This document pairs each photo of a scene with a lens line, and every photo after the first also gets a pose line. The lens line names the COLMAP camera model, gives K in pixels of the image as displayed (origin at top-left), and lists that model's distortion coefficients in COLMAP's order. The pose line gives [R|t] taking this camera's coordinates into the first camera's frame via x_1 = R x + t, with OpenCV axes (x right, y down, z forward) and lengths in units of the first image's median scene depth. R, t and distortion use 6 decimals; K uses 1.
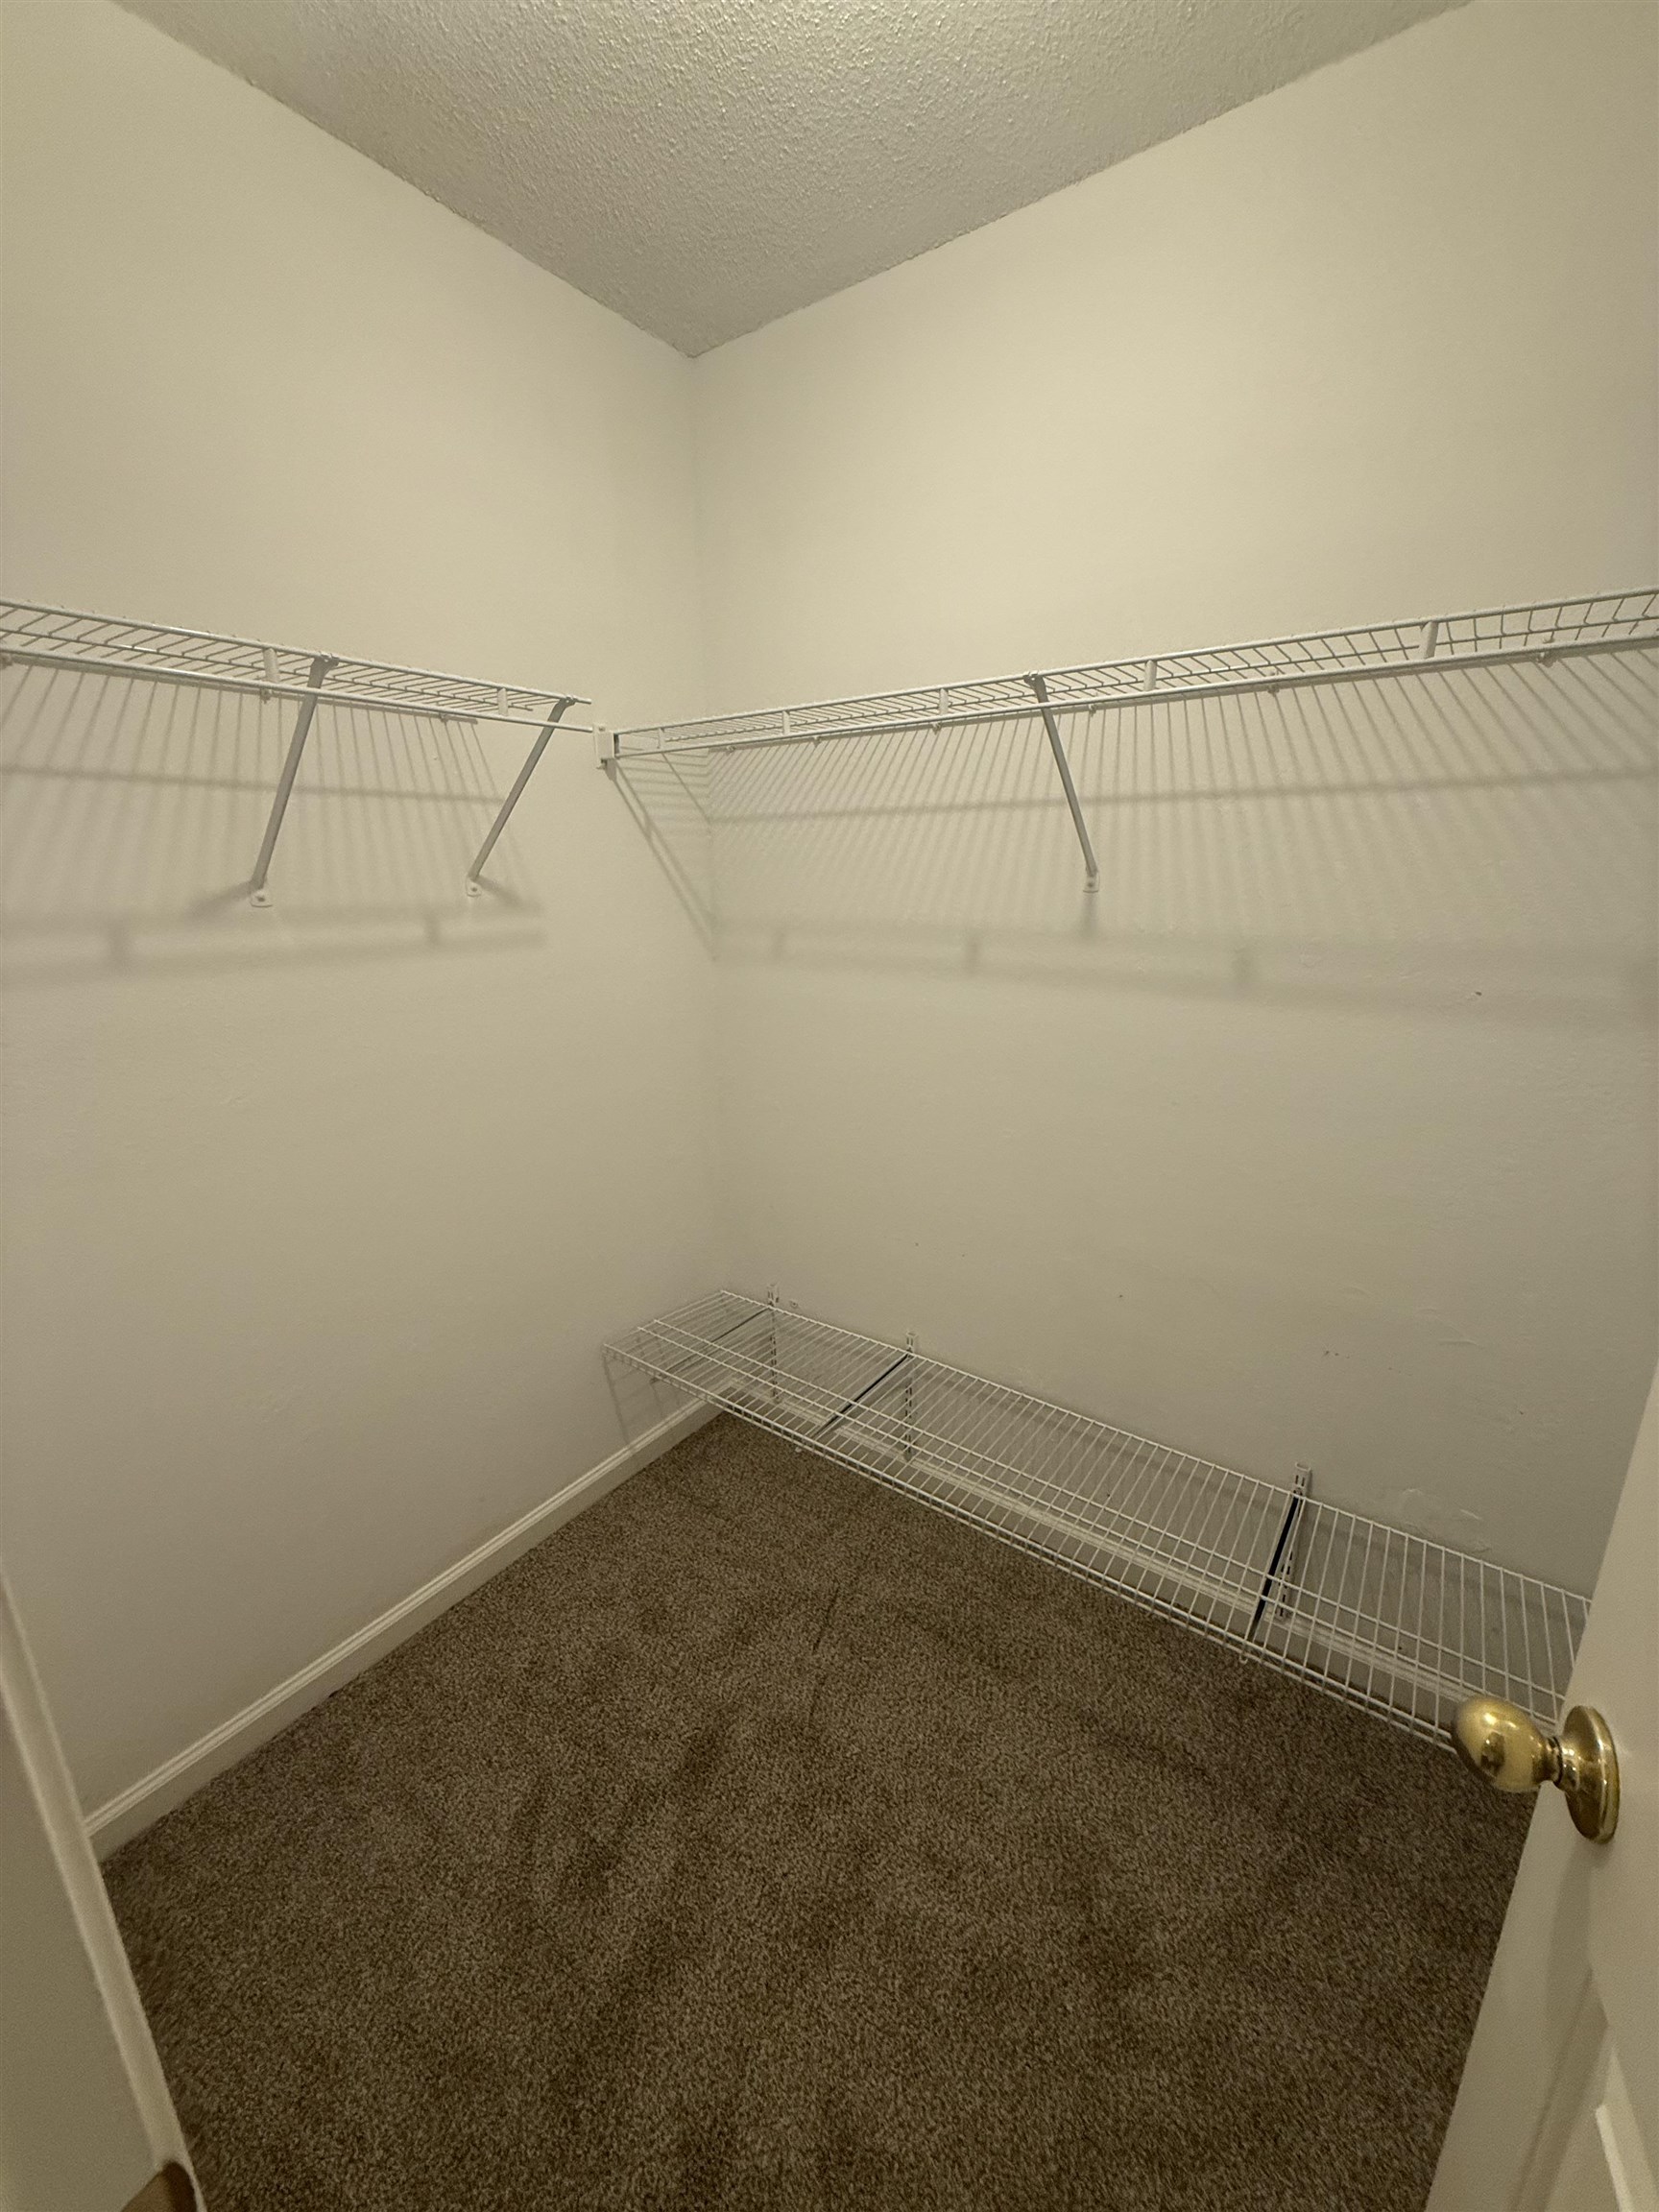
lens RADIAL K [[879.4, 0, 824.0], [0, 879.4, 1101.6], [0, 0, 1]] dist [-0.000810, 0.000363]
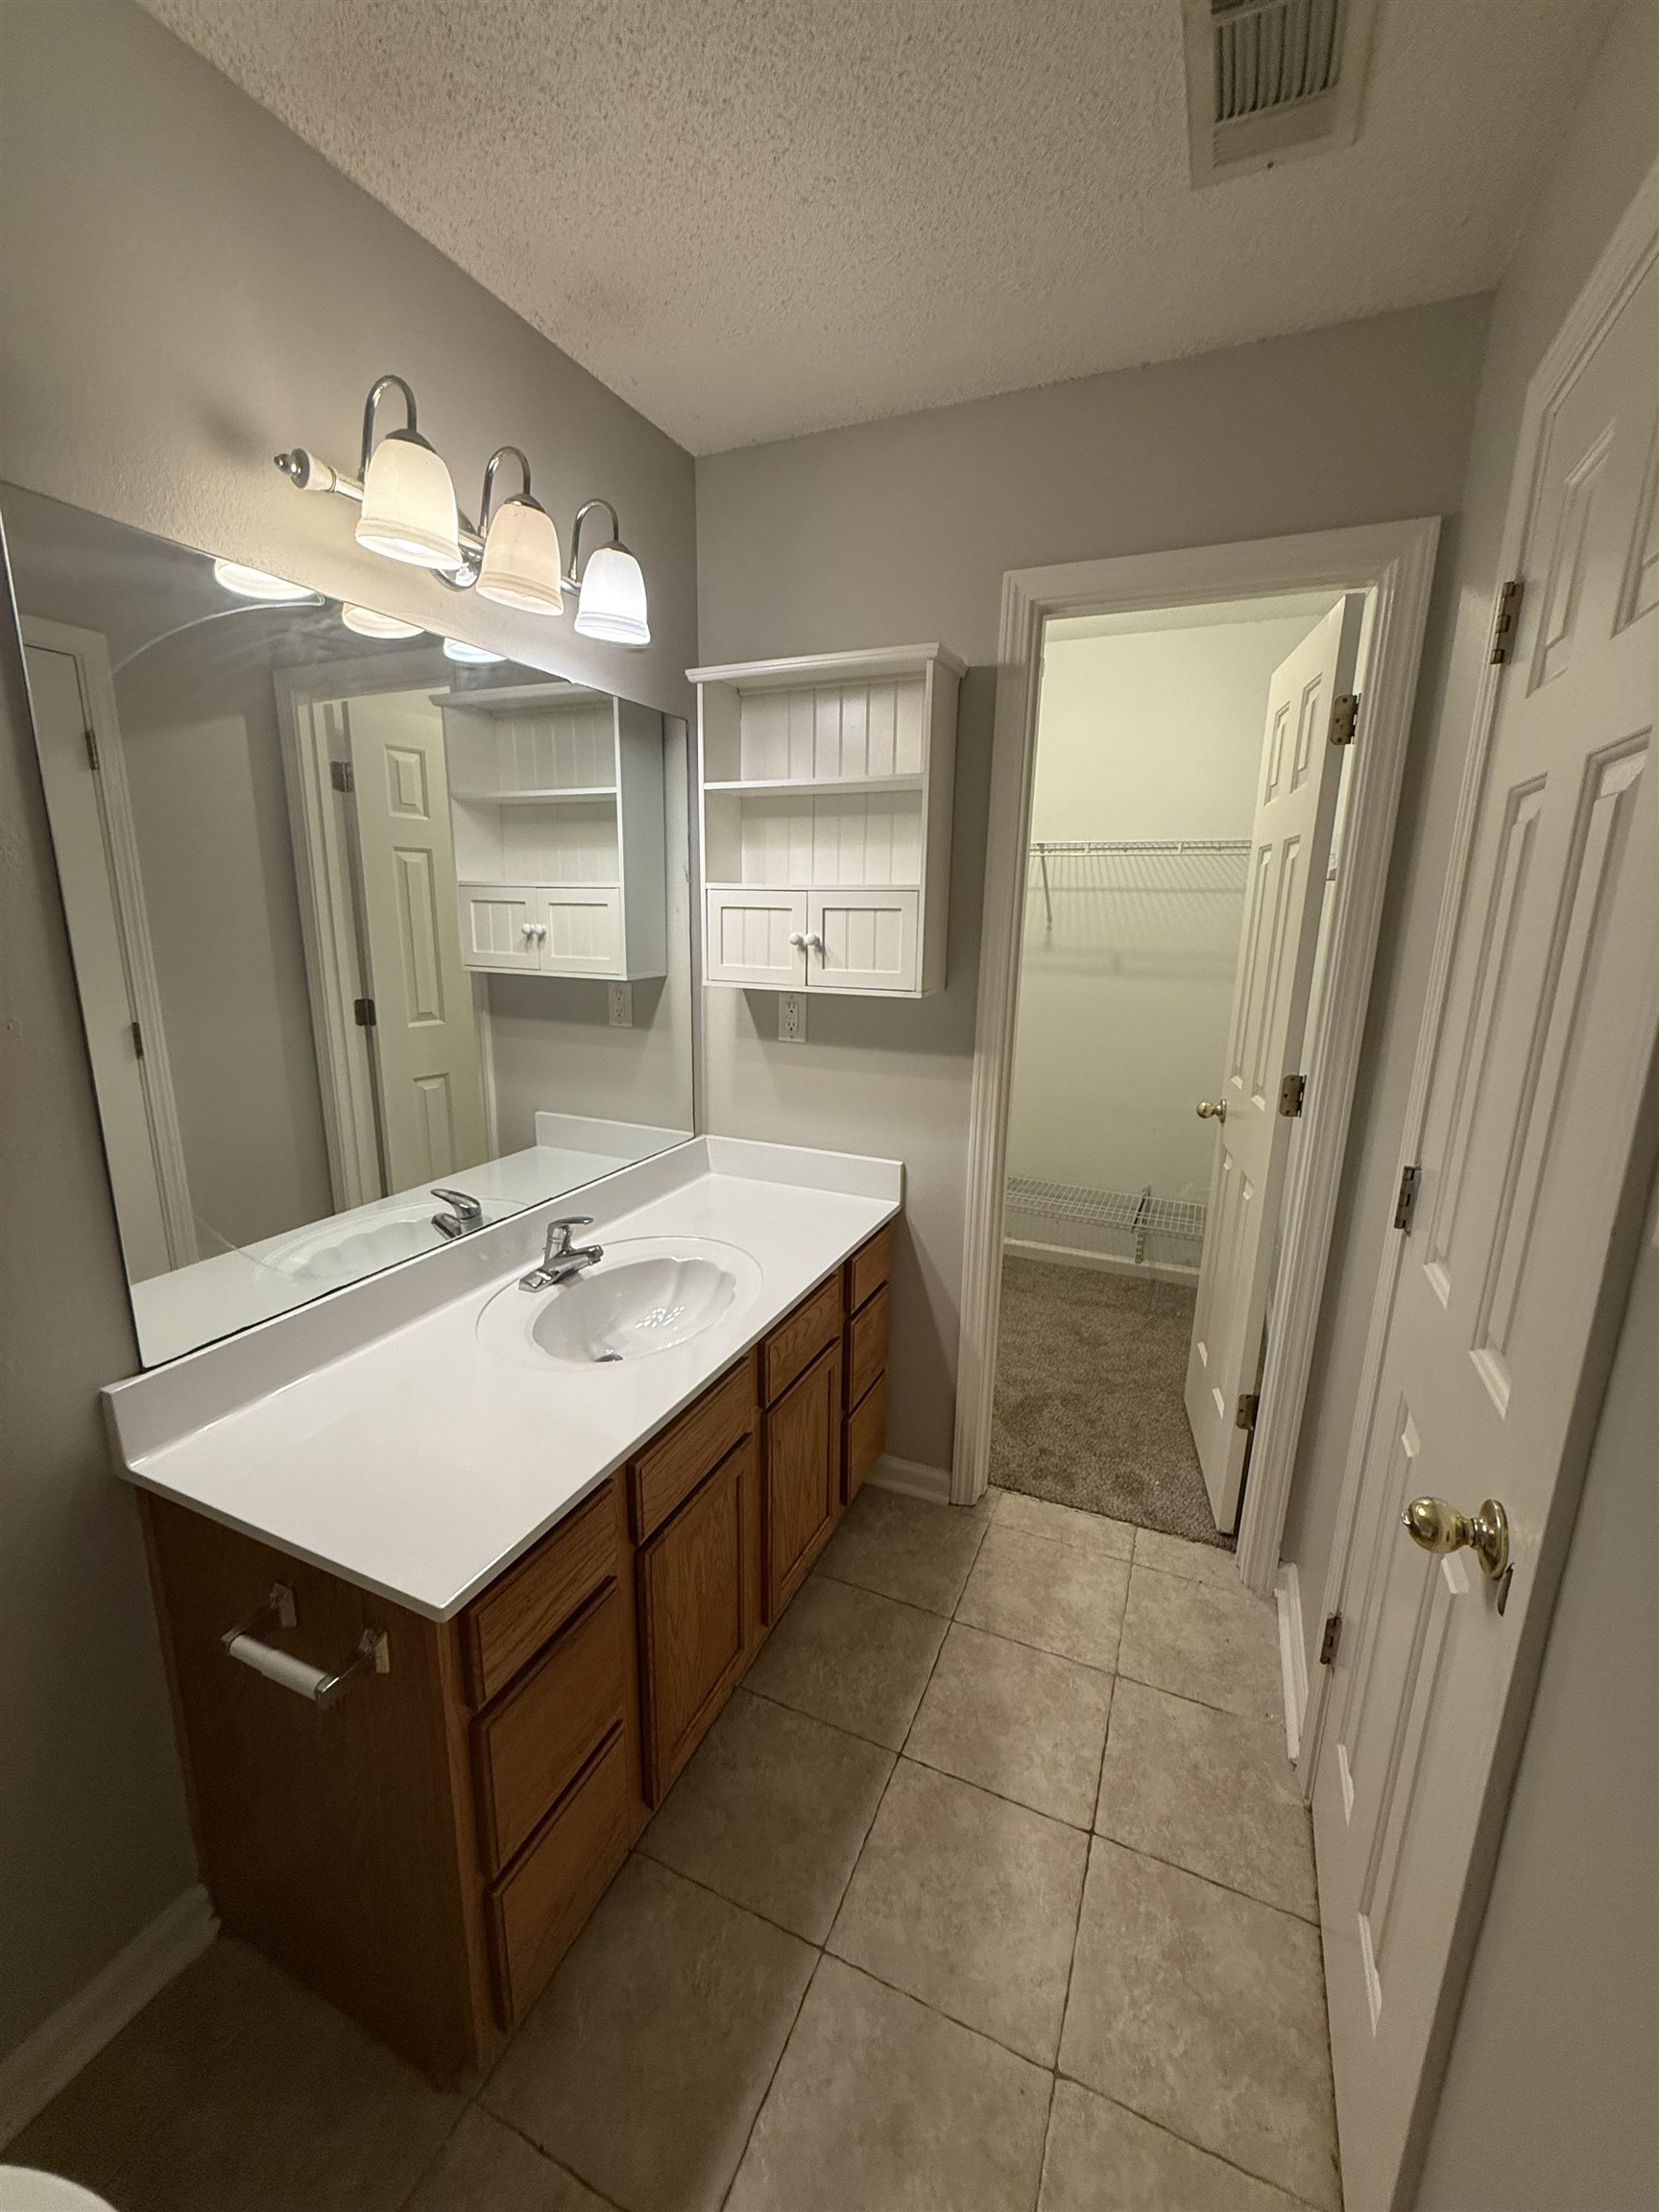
lens RADIAL K [[879.4, 0, 829.9], [0, 879.4, 1097.8], [0, 0, 1]] dist [-0.000810, 0.000363]
pose [[0.977584, -0.014563, 0.210040, -0.744787], [0.024567, 0.998680, -0.045098, 0.286715], [-0.209106, 0.049248, 0.976652, -1.081989]]
